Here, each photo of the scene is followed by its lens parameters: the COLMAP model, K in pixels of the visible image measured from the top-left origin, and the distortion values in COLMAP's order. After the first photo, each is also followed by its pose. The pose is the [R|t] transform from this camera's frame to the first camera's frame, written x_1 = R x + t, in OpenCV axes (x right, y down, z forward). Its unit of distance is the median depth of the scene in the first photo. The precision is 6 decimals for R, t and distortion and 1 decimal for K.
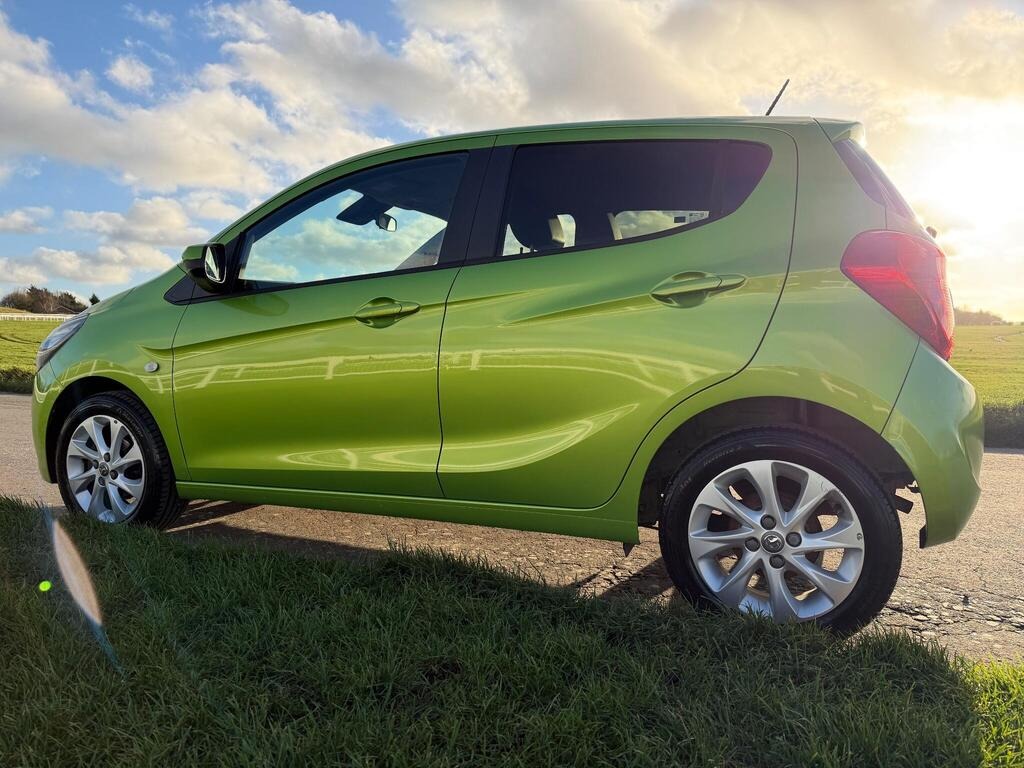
lens RADIAL K [[761.3, 0, 505.2], [0, 761.3, 384.7], [0, 0, 1]] dist [0.053120, -0.063540]
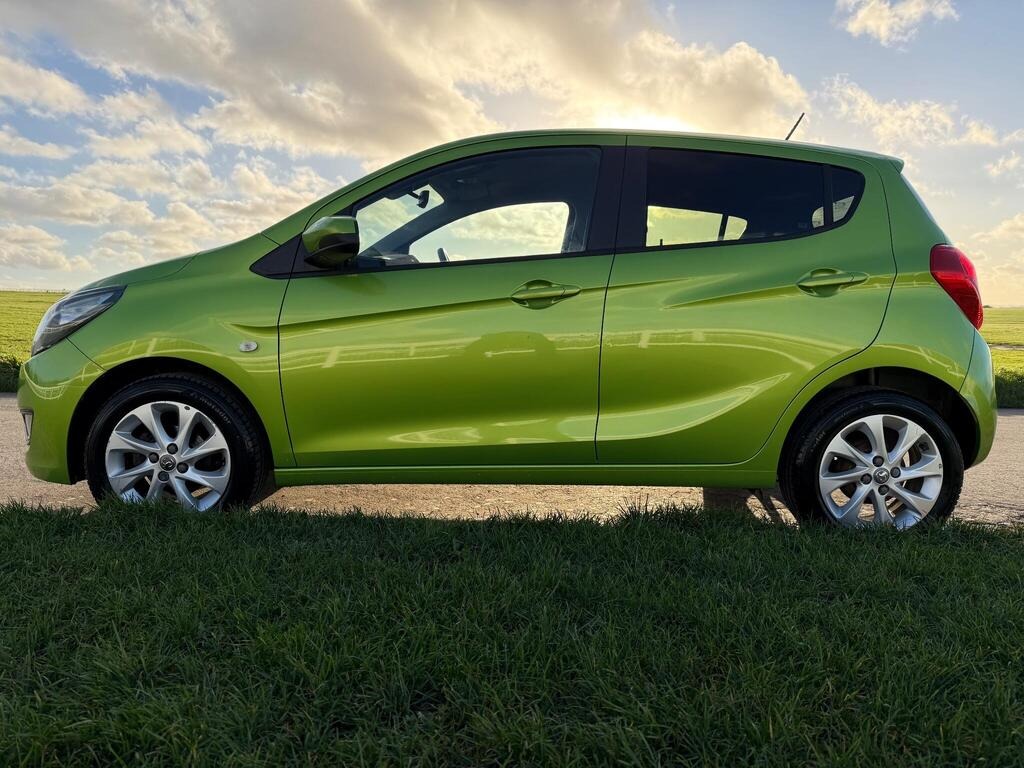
lens RADIAL K [[773.1, 0, 513.0], [0, 773.1, 383.2], [0, 0, 1]] dist [-0.004374, 0.011233]
pose [[0.912832, -0.025968, 0.407509, -0.630126], [0.012816, 0.999306, 0.034971, -0.008757], [-0.408134, -0.026700, 0.912532, 0.033838]]
